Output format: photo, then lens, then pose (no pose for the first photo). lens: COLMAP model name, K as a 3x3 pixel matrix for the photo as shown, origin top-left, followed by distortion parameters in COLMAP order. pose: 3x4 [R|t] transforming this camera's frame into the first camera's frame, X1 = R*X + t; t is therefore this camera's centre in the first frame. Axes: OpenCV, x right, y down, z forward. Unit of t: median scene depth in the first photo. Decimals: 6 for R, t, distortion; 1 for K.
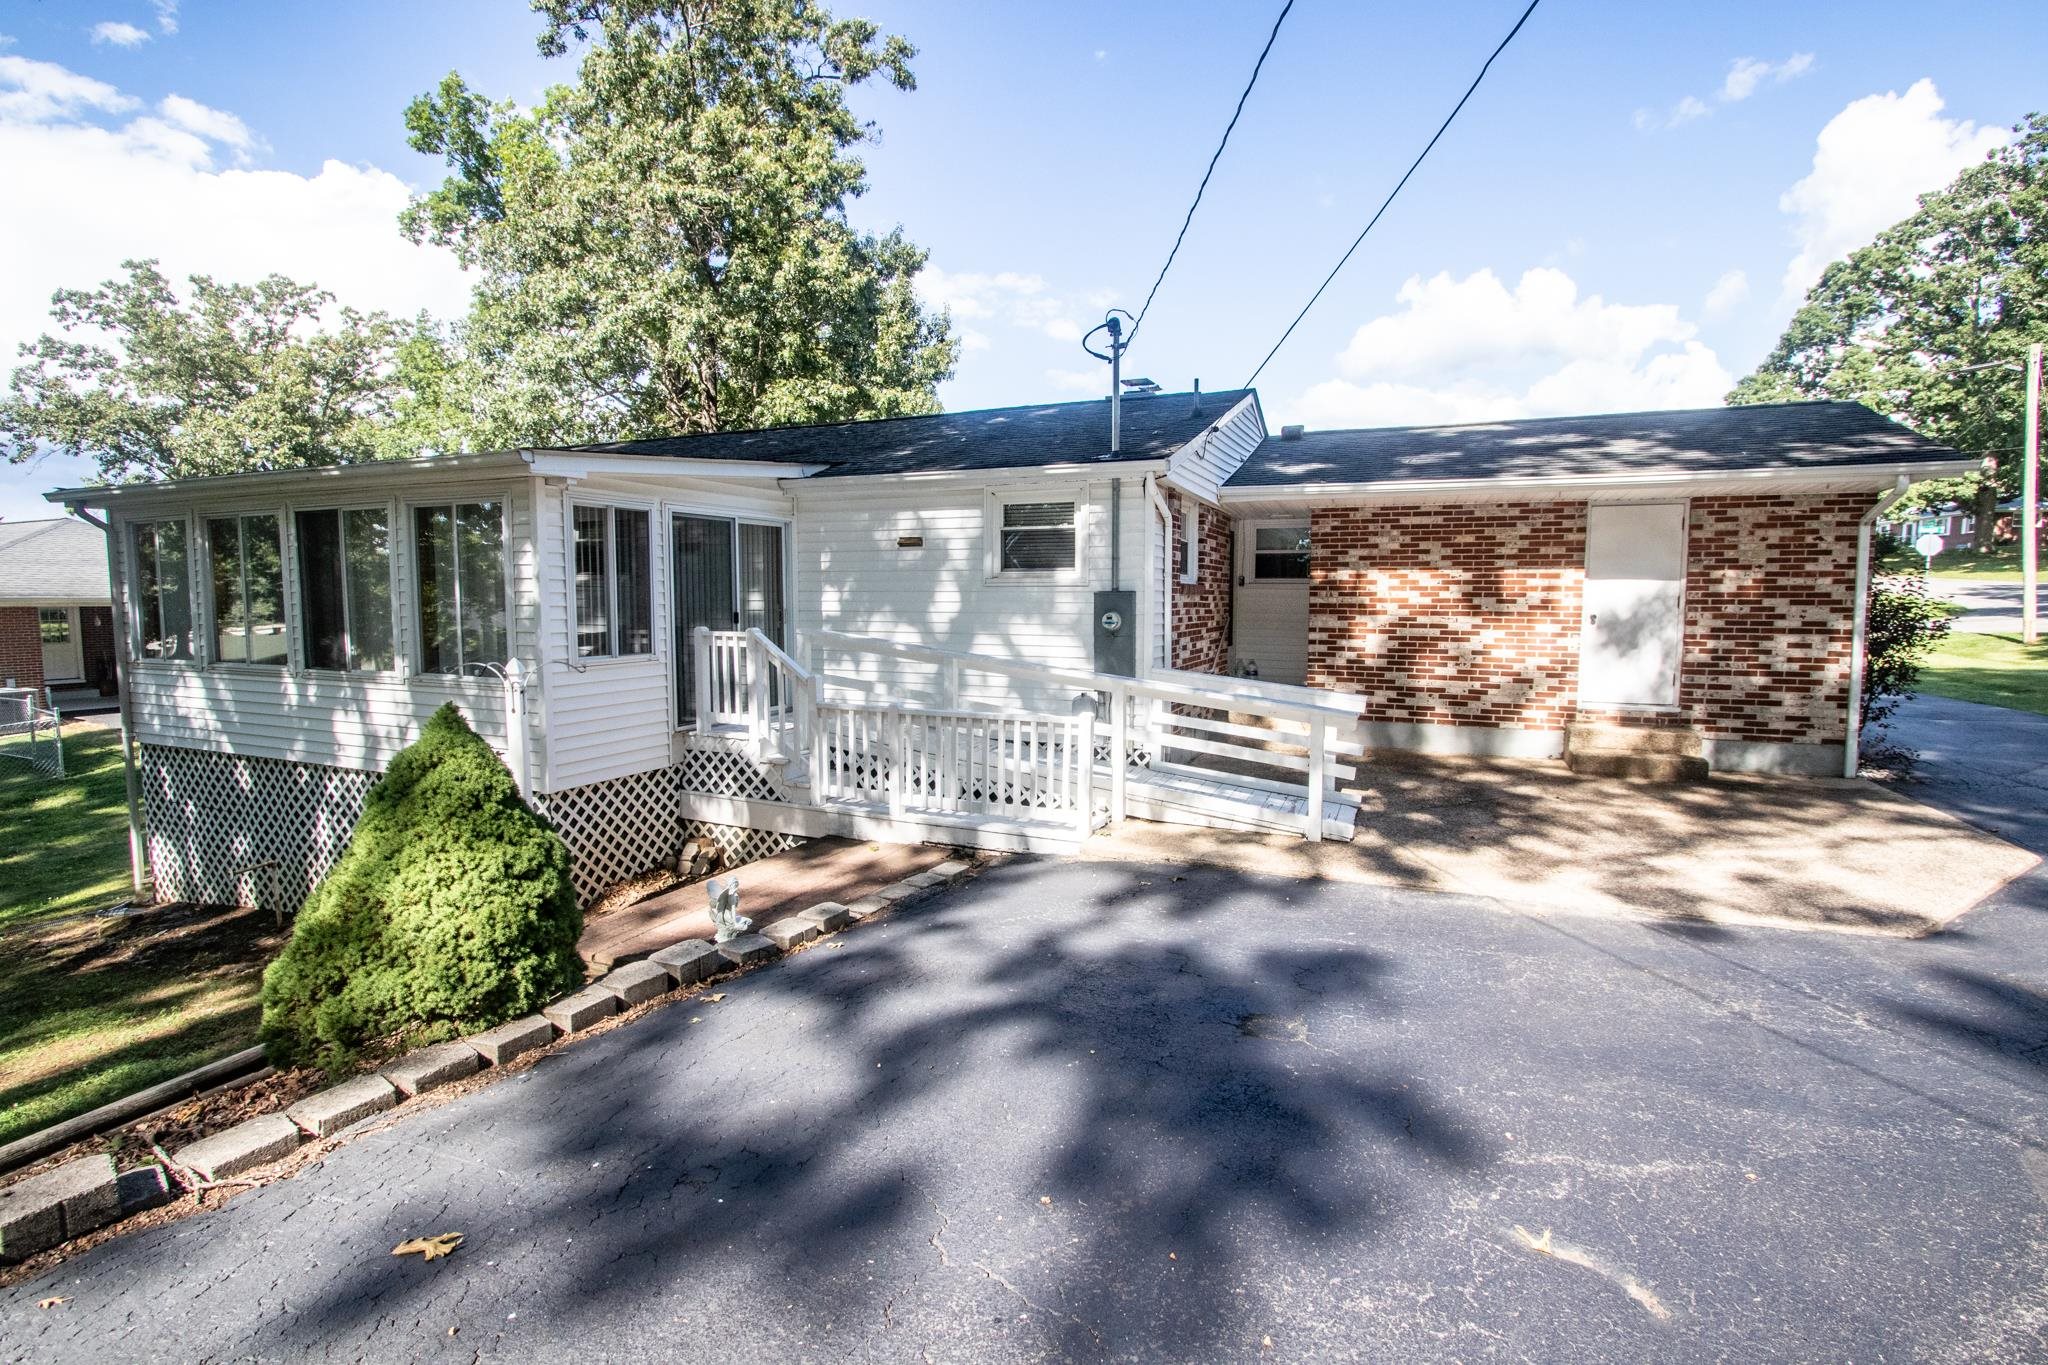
lens RADIAL K [[943.7, 0, 1026.7], [0, 943.7, 682.2], [0, 0, 1]] dist [-0.019923, 0.004169]
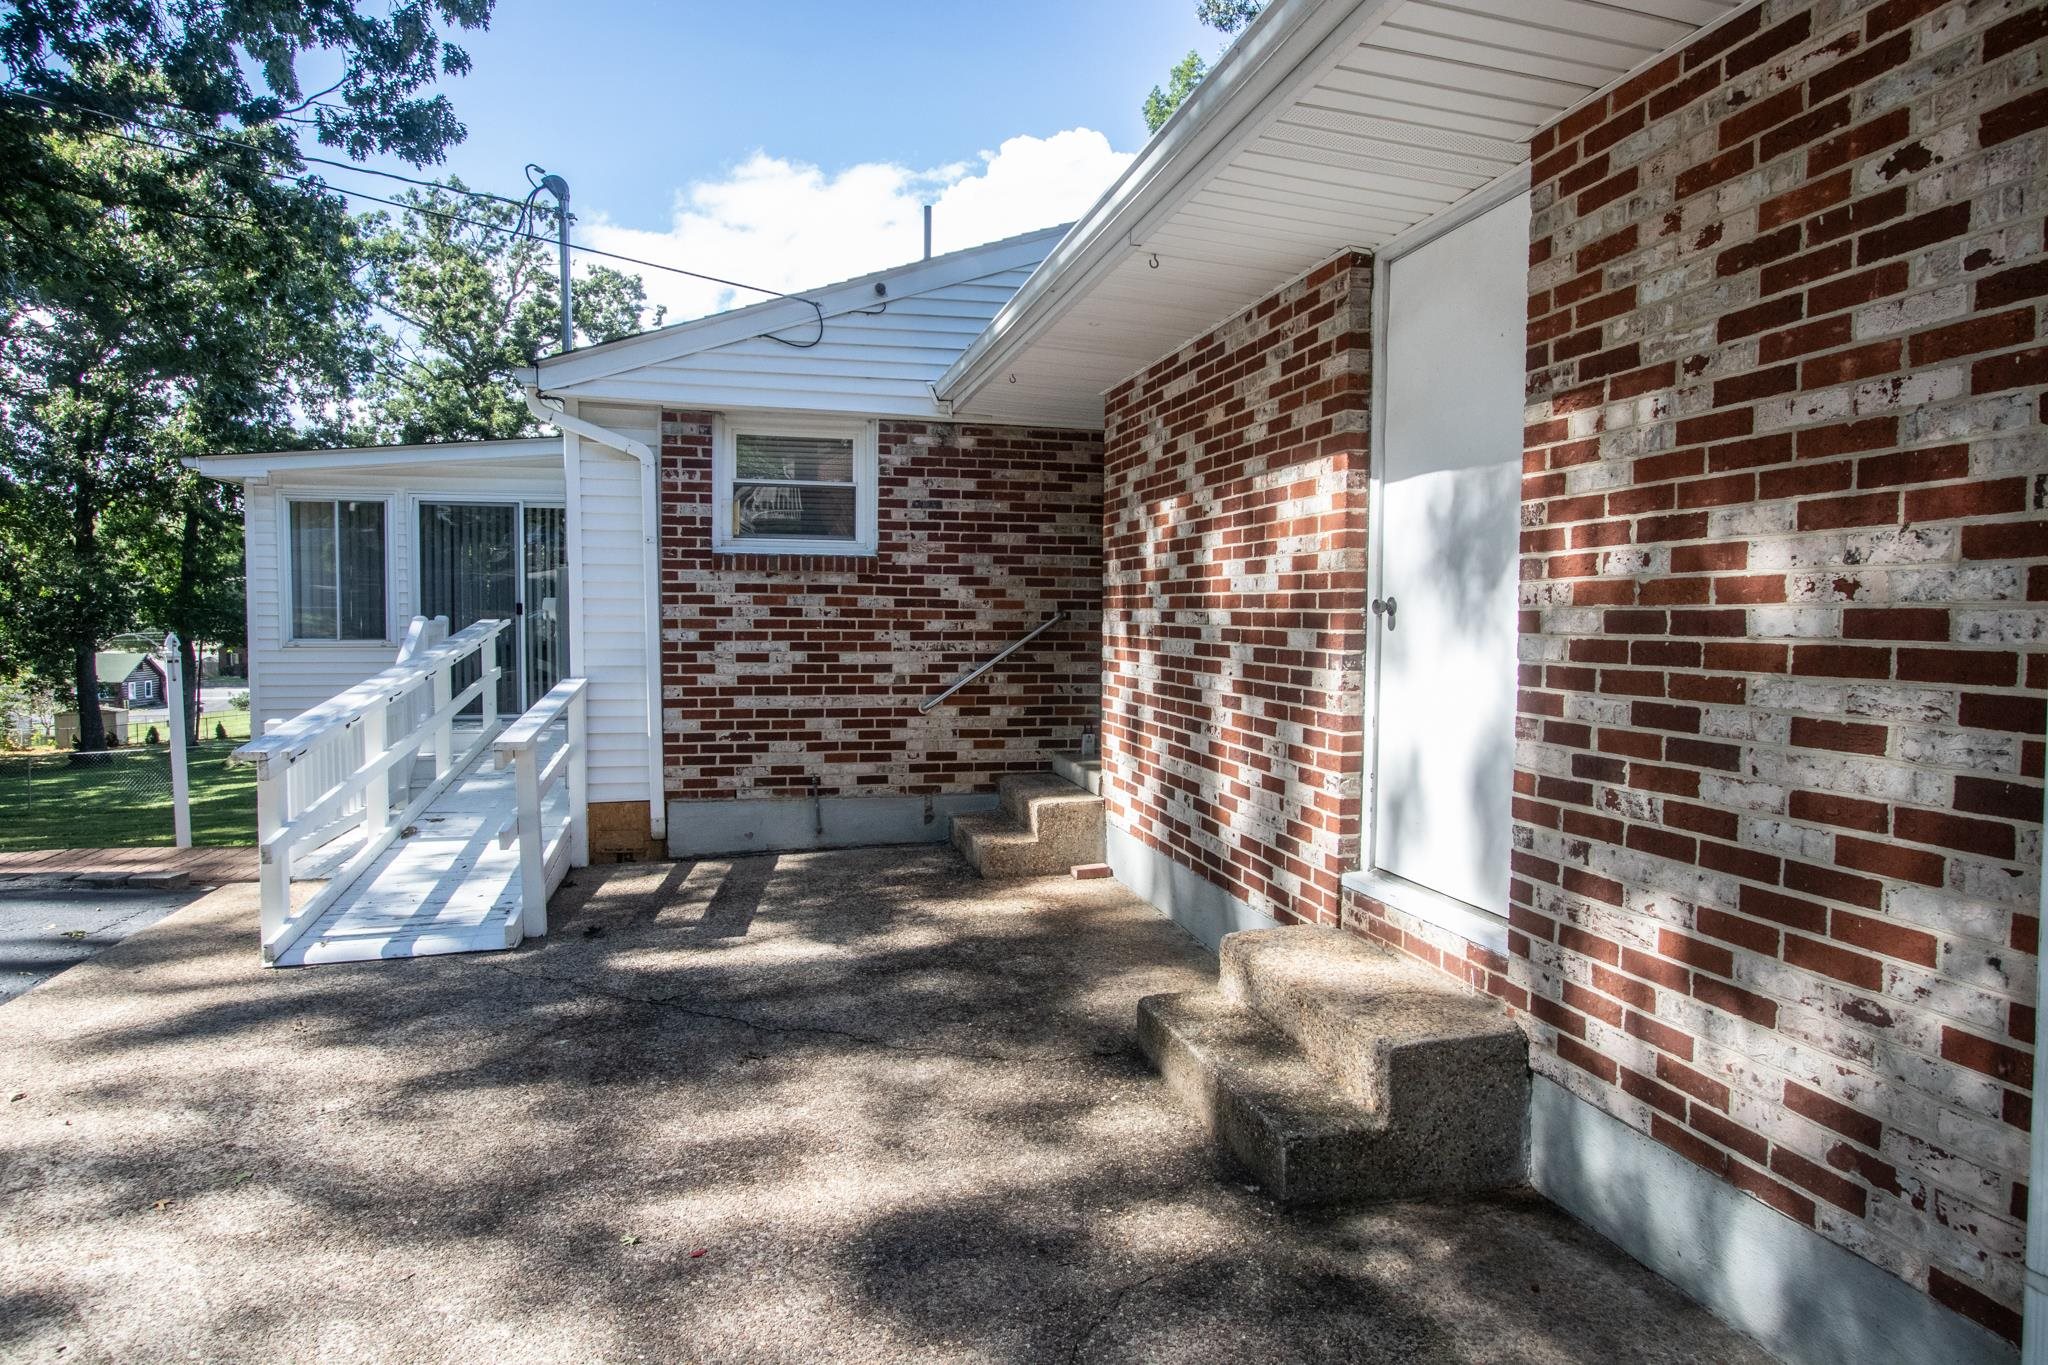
lens RADIAL K [[1175.4, 0, 1022.9], [0, 1175.4, 675.8], [0, 0, 1]] dist [-0.004693, -0.000519]
pose [[0.591351, 0.043610, -0.805234, 0.916746], [-0.079176, 0.996852, -0.004158, -0.036934], [0.802518, 0.066214, 0.592942, 0.713579]]
